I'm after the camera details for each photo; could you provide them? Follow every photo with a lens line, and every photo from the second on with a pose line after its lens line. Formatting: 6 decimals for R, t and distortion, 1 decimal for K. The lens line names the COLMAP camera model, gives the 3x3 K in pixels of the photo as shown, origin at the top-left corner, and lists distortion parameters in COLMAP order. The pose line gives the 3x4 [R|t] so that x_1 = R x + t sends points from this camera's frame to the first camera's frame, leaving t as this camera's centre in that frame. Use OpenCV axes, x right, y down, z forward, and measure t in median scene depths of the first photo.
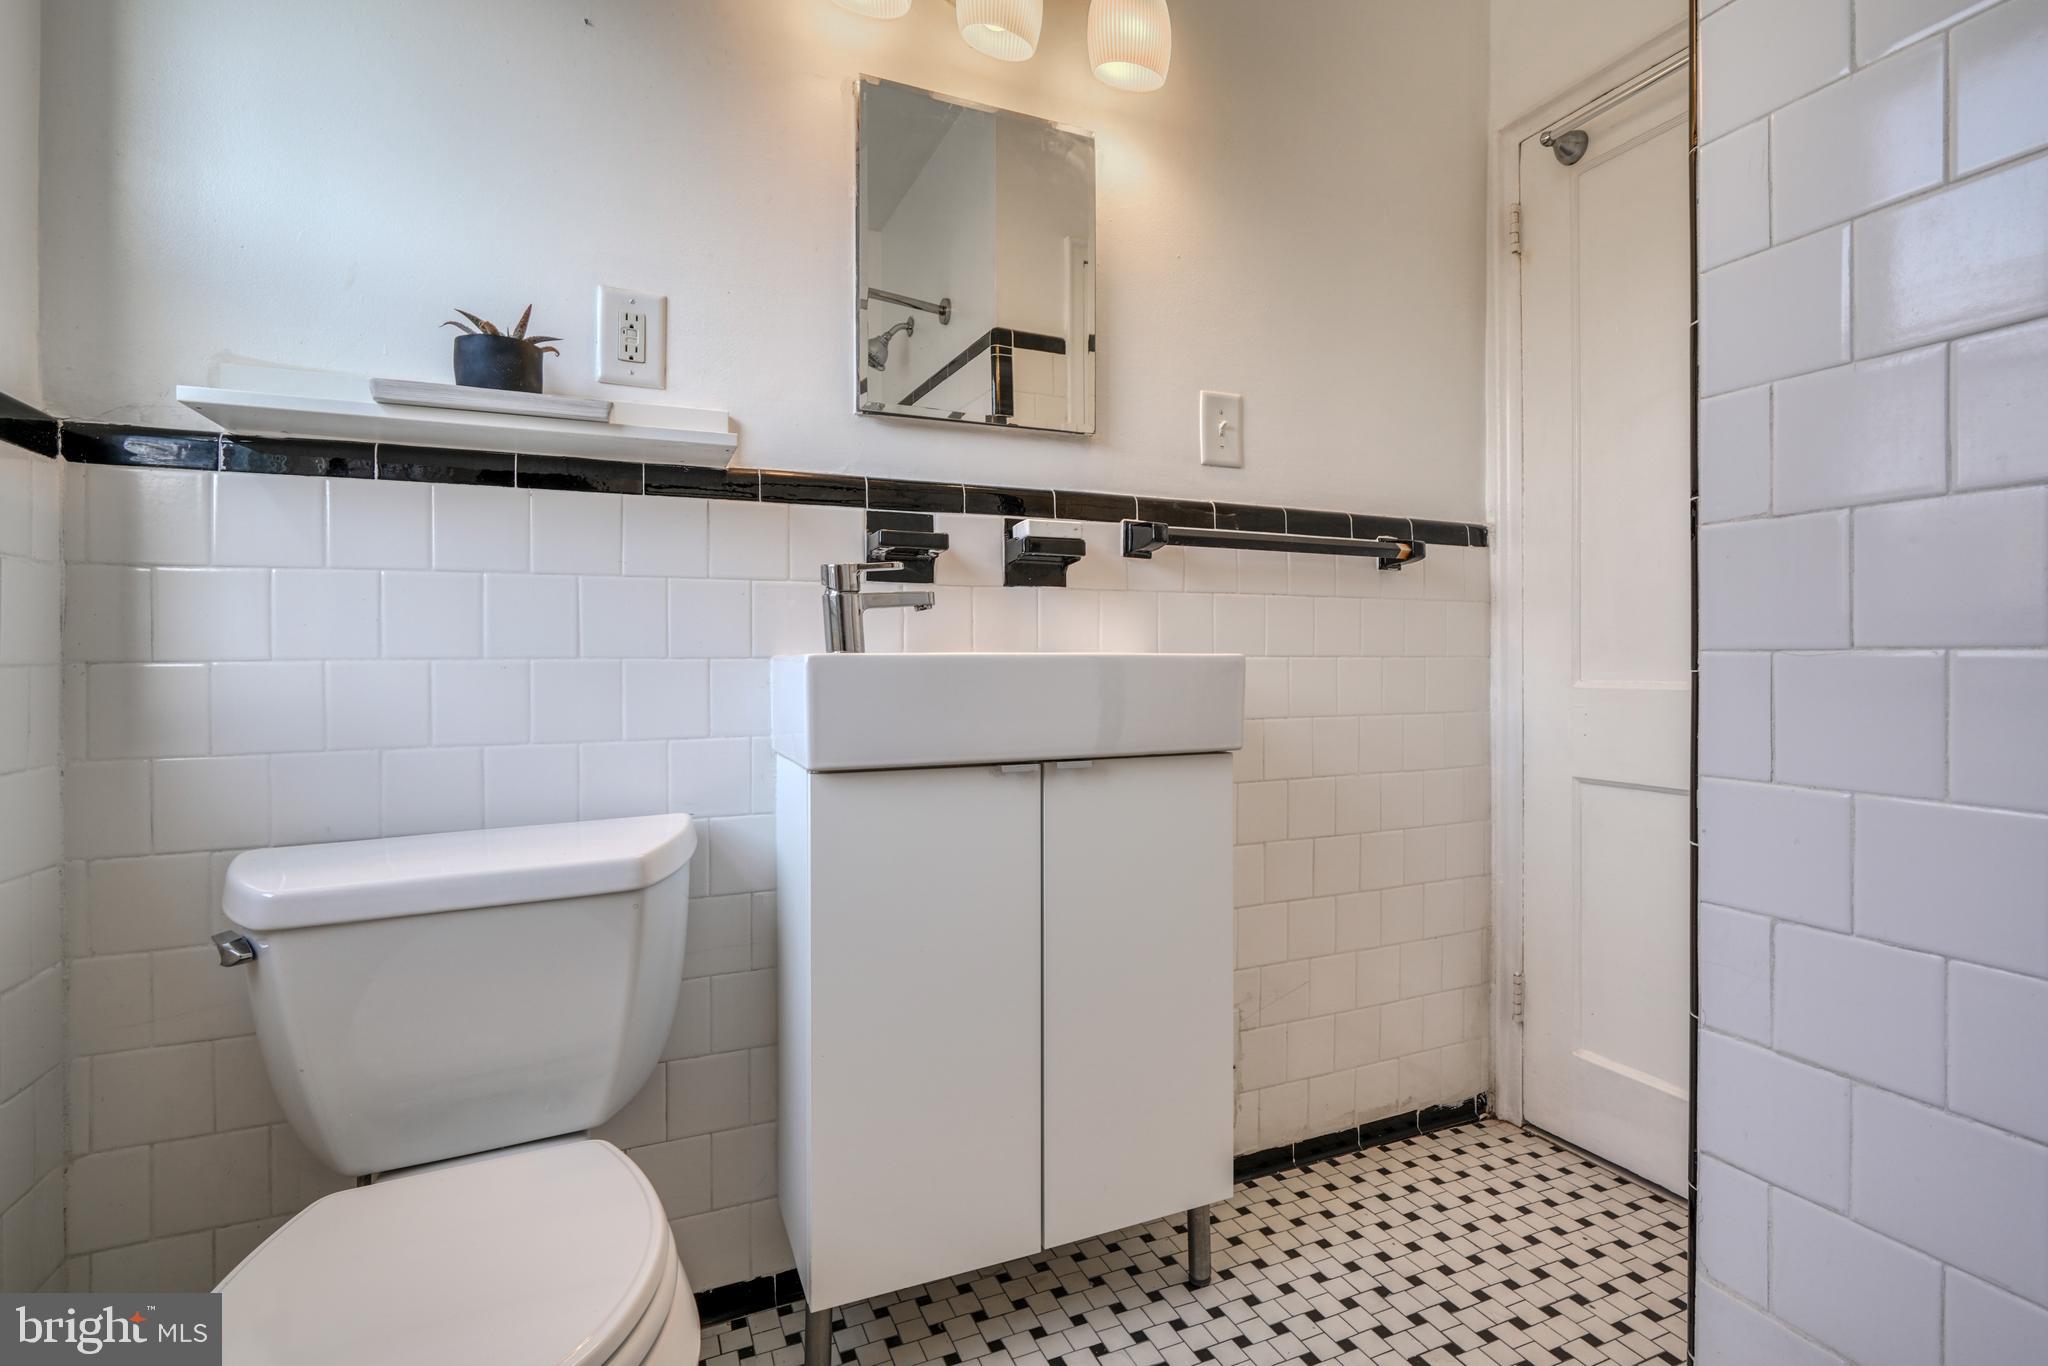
lens RADIAL K [[936.2, 0, 1002.4], [0, 936.2, 671.7], [0, 0, 1]] dist [-0.011329, 0.004024]
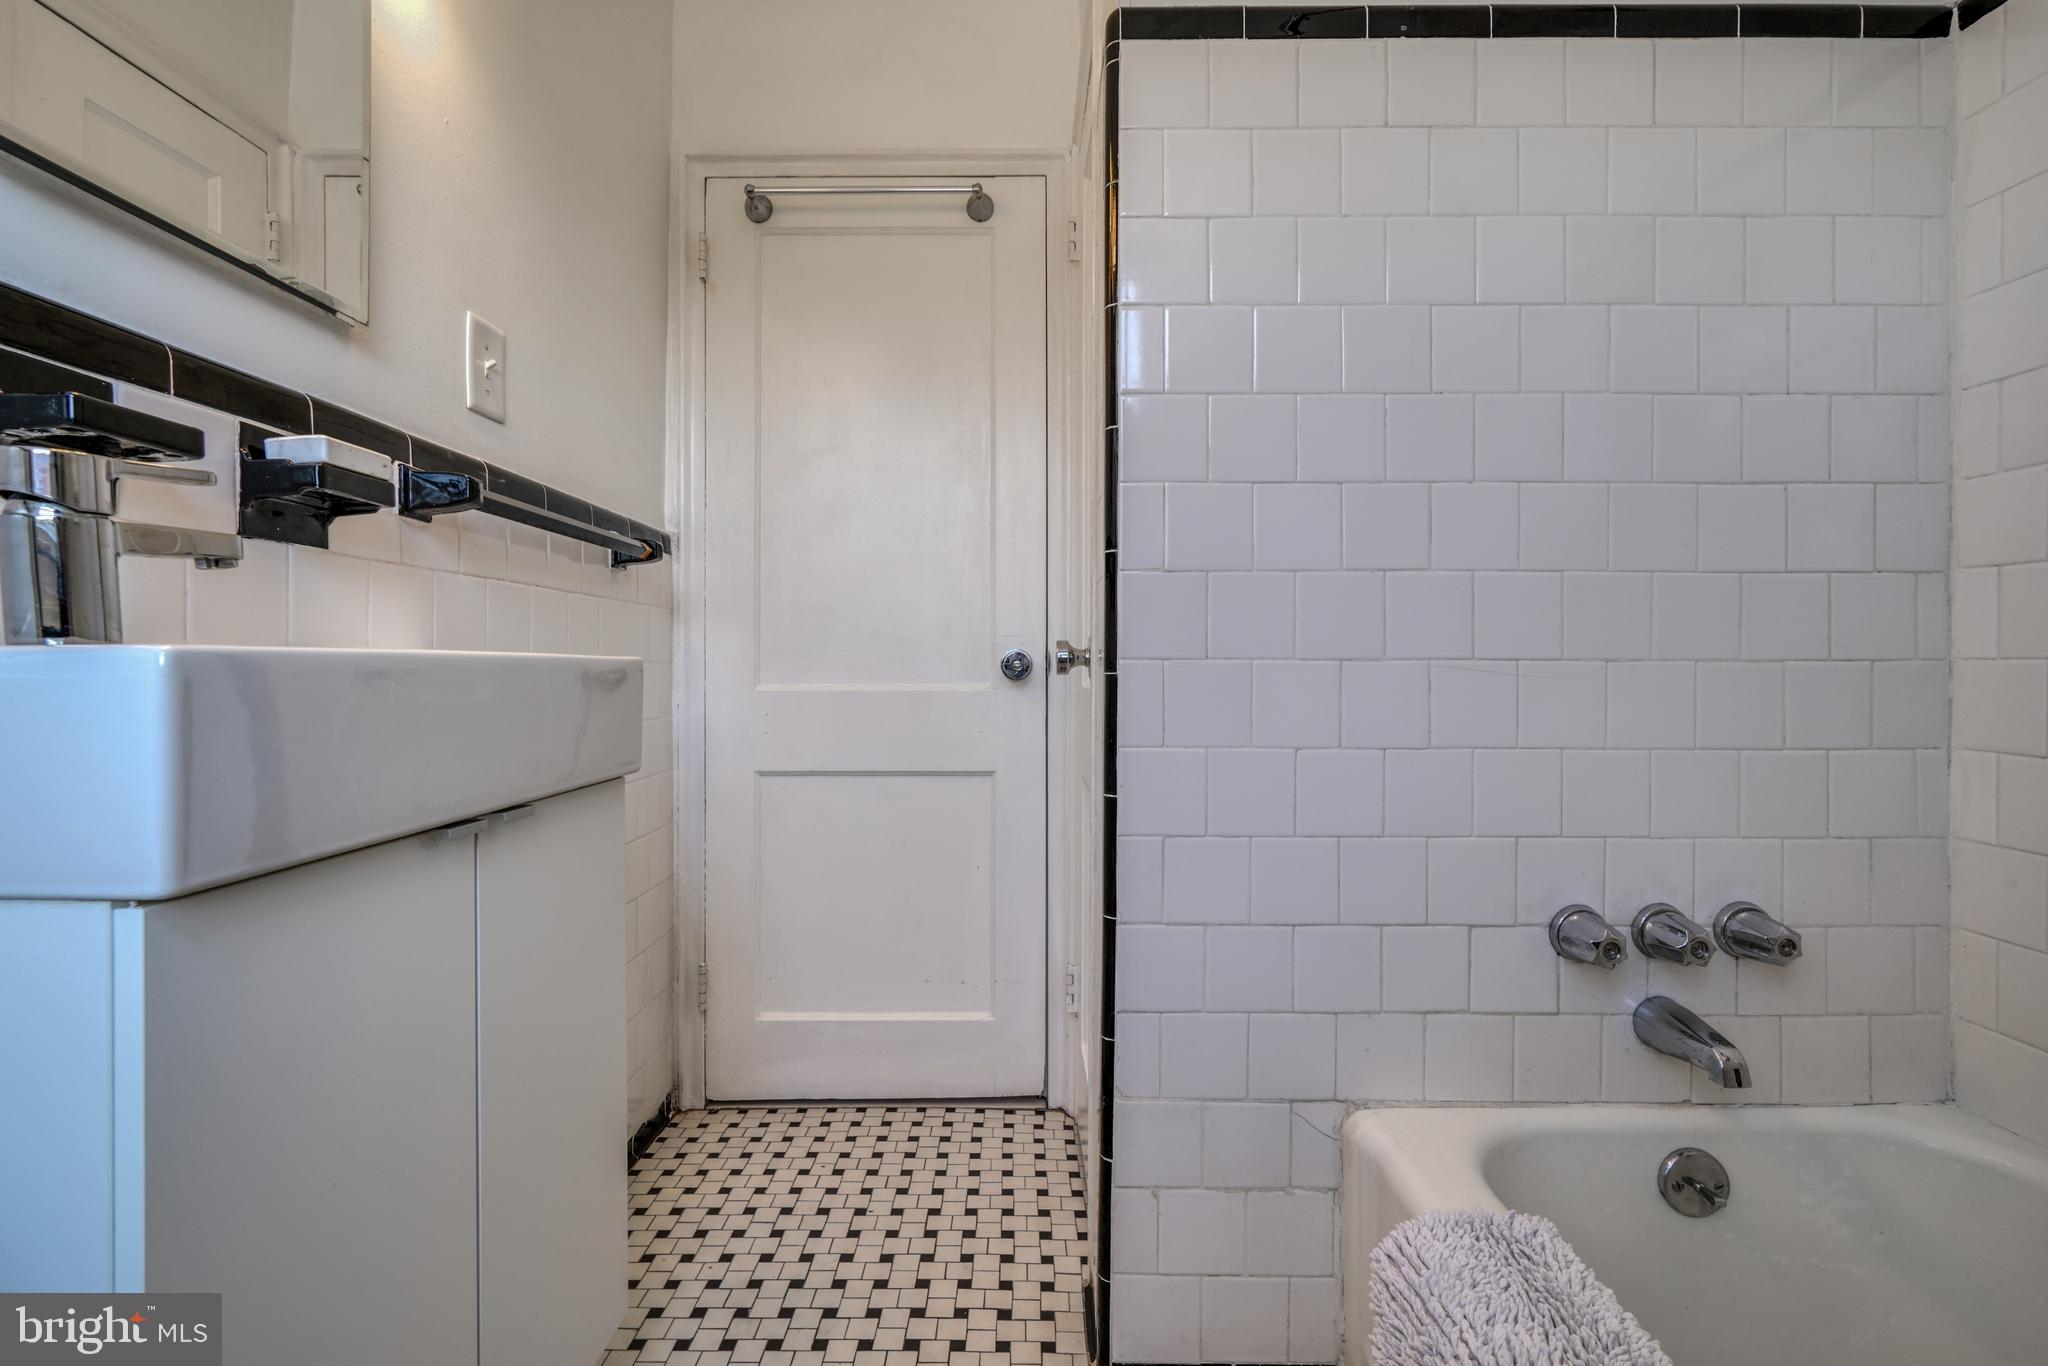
lens RADIAL K [[936.2, 0, 1013.4], [0, 936.2, 674.7], [0, 0, 1]] dist [-0.011329, 0.004024]
pose [[0.390363, -0.004577, 0.920650, -0.310911], [0.008982, 0.999959, 0.001163, -0.001065], [-0.920617, 0.007815, 0.390388, 0.291161]]
